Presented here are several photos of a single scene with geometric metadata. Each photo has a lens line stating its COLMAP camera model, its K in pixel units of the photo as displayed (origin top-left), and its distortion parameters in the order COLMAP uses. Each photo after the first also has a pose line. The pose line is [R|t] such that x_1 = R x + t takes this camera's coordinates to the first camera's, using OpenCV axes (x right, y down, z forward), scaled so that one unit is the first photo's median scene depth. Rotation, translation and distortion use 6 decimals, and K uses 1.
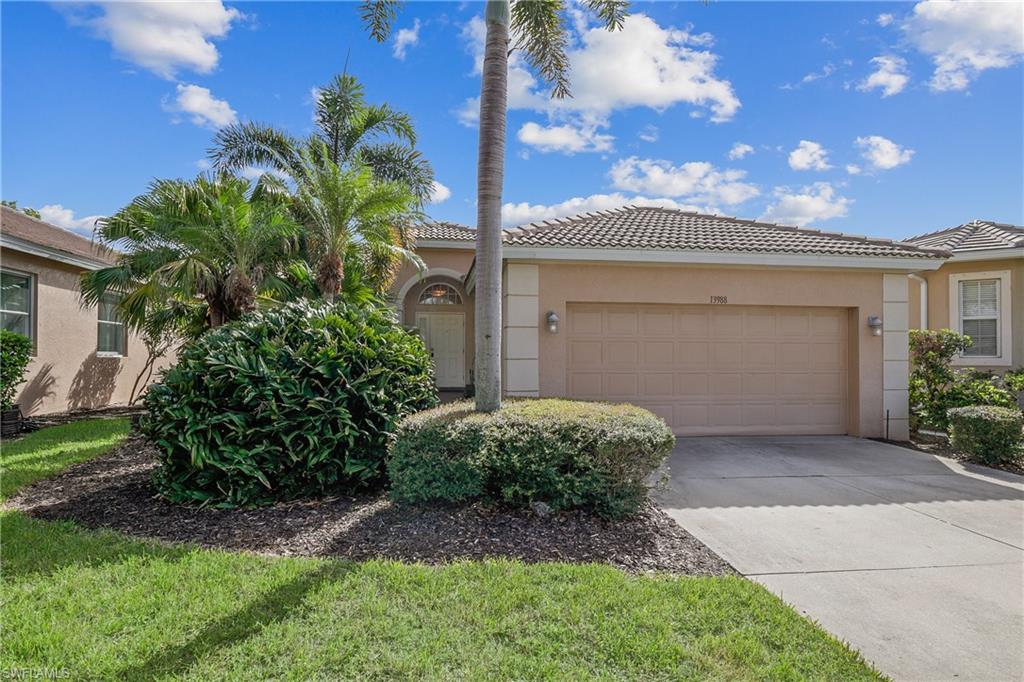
lens RADIAL K [[584.0, 0, 512.5], [0, 584.0, 348.1], [0, 0, 1]] dist [-0.003716, 0.000426]
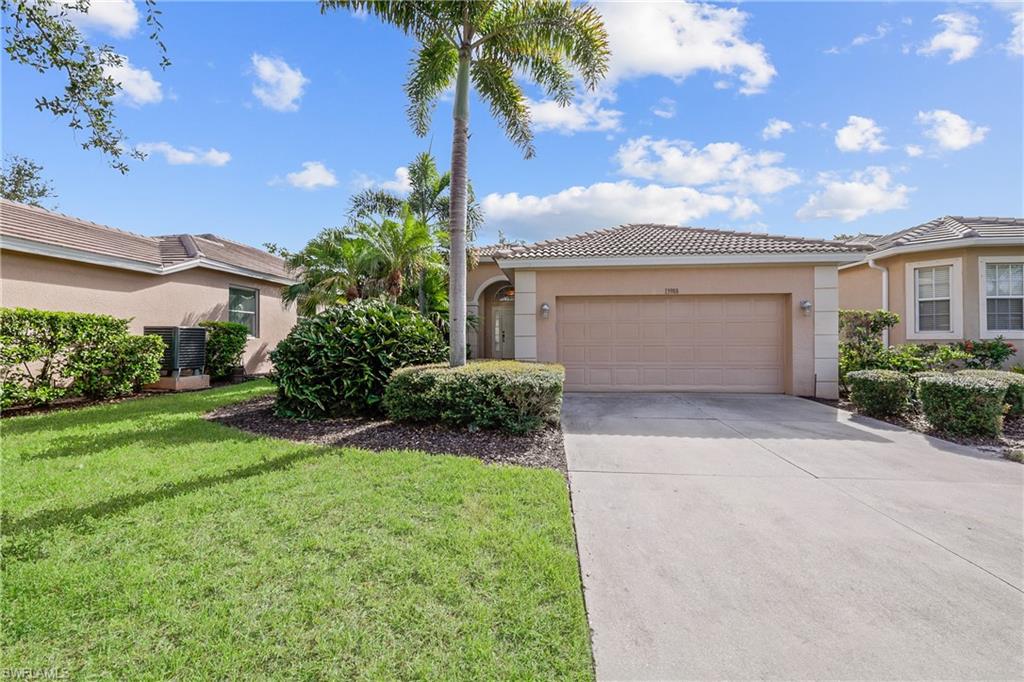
lens RADIAL K [[432.4, 0, 511.3], [0, 432.4, 331.2], [0, 0, 1]] dist [-0.001108, -0.000001]
pose [[0.974195, -0.011896, -0.225394, 0.228903], [0.011156, 0.999927, -0.004557, 0.011177], [0.225432, 0.001924, 0.974257, -0.064315]]
